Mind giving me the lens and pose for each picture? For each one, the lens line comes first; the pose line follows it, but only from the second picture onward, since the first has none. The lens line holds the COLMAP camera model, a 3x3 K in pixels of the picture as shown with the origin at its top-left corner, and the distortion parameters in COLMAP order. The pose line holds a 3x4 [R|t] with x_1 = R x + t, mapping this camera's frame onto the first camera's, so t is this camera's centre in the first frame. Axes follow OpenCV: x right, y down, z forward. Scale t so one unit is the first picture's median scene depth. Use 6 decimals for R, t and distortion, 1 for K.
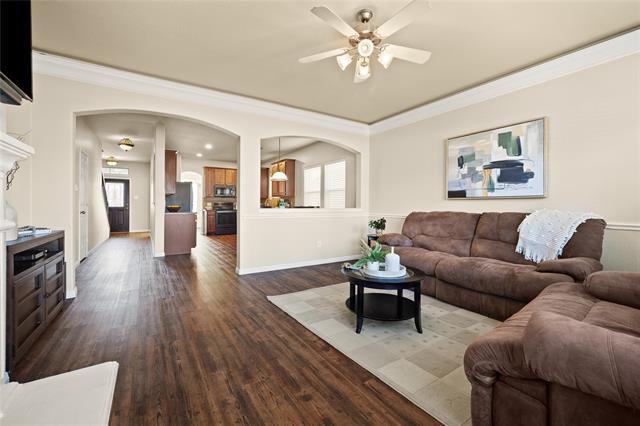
lens RADIAL K [[275.8, 0, 323.4], [0, 275.8, 205.2], [0, 0, 1]] dist [-0.001105, -0.000182]
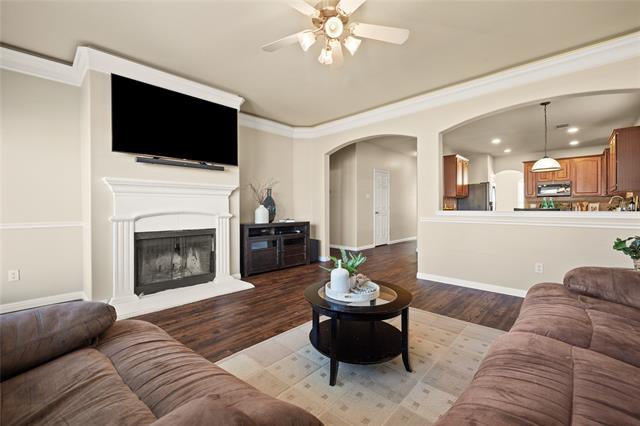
lens RADIAL K [[273.1, 0, 321.1], [0, 273.1, 207.4], [0, 0, 1]] dist [0.000931, 0.000065]
pose [[0.226783, -0.004684, -0.973934, 0.778335], [0.006633, 0.999973, -0.003264, 0.002148], [0.973923, -0.005720, 0.226808, 0.607223]]
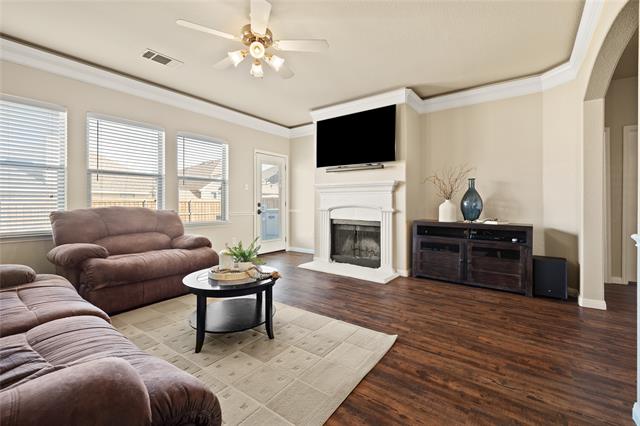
lens RADIAL K [[275.8, 0, 323.4], [0, 275.8, 205.2], [0, 0, 1]] dist [-0.001105, -0.000182]
pose [[-0.937752, -0.004728, -0.347274, 0.210719], [-0.006331, 0.999974, 0.003481, 0.006212], [0.347249, 0.005463, -0.937757, 1.603722]]
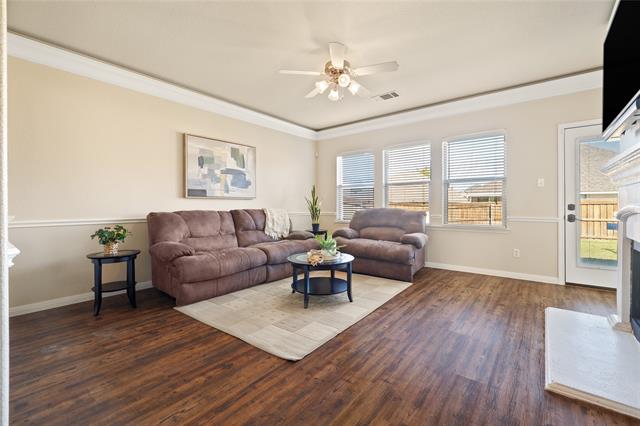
lens RADIAL K [[275.8, 0, 323.4], [0, 275.8, 205.2], [0, 0, 1]] dist [-0.001105, -0.000182]
pose [[-0.322853, -0.002536, 0.946446, -0.790241], [-0.001295, 0.999997, 0.002238, 0.002647], [-0.946448, -0.000503, -0.322855, 1.149021]]
